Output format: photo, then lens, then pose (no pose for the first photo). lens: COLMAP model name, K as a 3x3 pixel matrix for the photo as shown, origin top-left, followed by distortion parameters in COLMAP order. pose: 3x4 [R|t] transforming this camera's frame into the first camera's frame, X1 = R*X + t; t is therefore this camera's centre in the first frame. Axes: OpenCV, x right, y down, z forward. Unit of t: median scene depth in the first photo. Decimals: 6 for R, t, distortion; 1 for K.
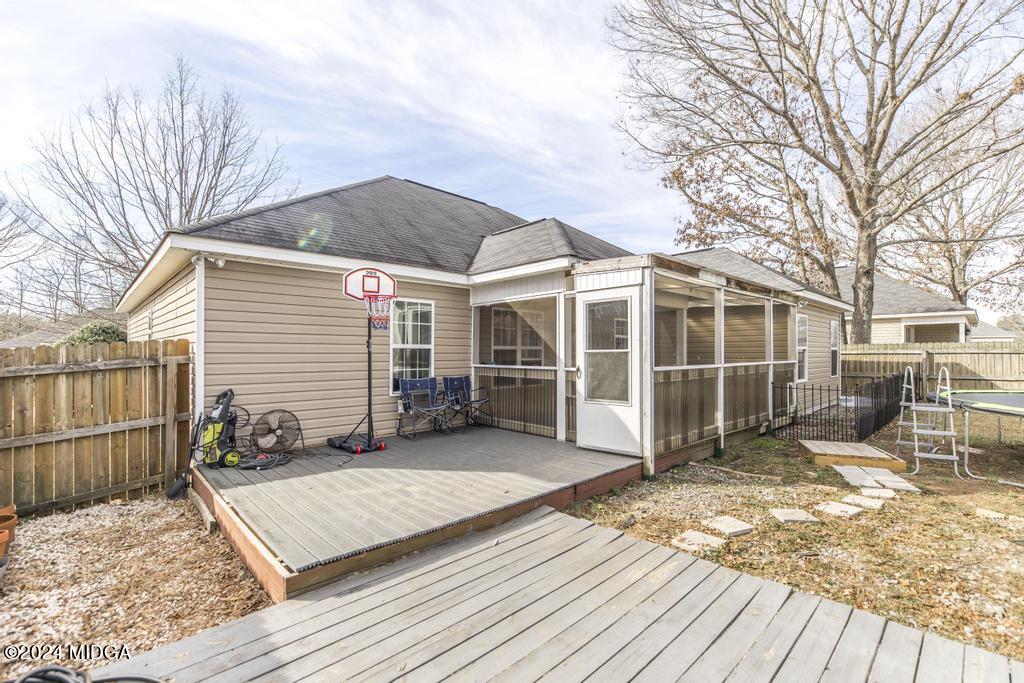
lens RADIAL K [[452.7, 0, 508.1], [0, 452.7, 347.2], [0, 0, 1]] dist [-0.000828, -0.000218]
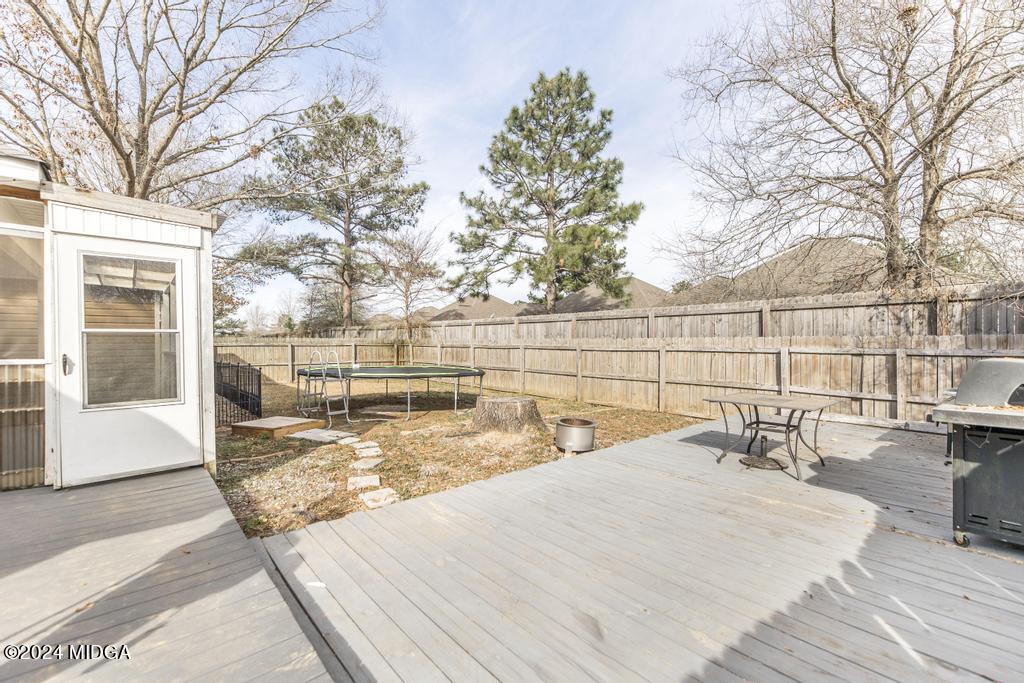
lens RADIAL K [[435.7, 0, 512.5], [0, 435.7, 347.3], [0, 0, 1]] dist [-0.001136, -0.000026]
pose [[0.041421, -0.002545, 0.999139, -0.506747], [-0.000346, 0.999997, 0.002561, 0.037200], [-0.999142, -0.000452, 0.041420, 0.473373]]
